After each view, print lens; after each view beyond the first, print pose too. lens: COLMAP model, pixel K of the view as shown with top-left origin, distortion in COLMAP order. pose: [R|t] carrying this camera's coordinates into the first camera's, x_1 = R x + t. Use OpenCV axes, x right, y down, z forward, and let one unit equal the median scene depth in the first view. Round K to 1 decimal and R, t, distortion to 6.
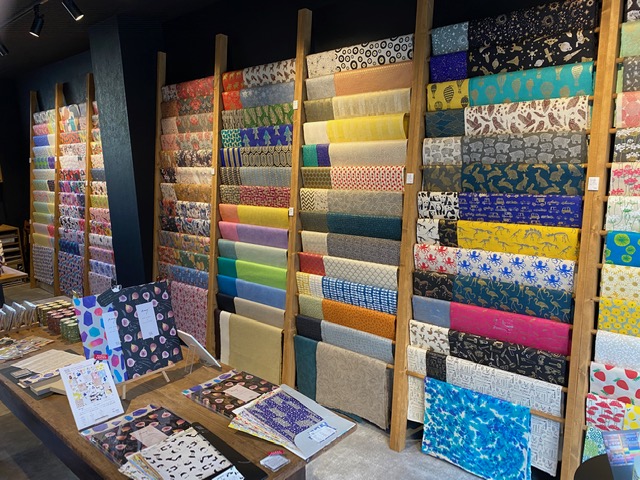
lens RADIAL K [[486.6, 0, 322.9], [0, 486.6, 238.2], [0, 0, 1]] dist [0.003659, 0.002978]
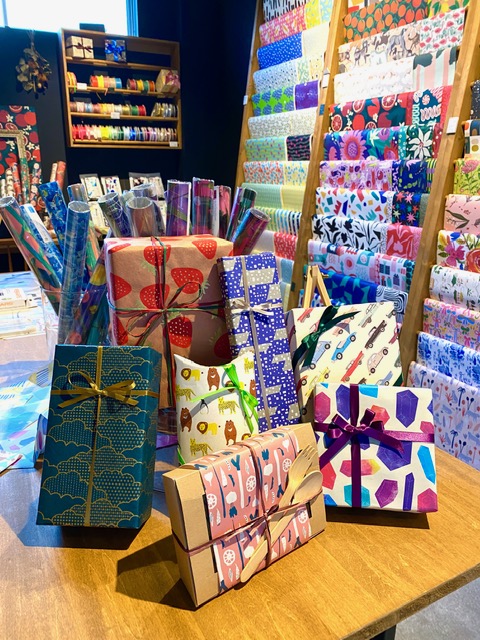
lens RADIAL K [[486.6, 0, 236.5], [0, 486.6, 321.2], [0, 0, 1]] dist [0.003659, 0.002978]
pose [[0.939975, 0.139683, -0.311346, -1.413810], [-0.094096, 0.983109, 0.156981, -0.035355], [0.328015, -0.118262, 0.937241, 1.659676]]
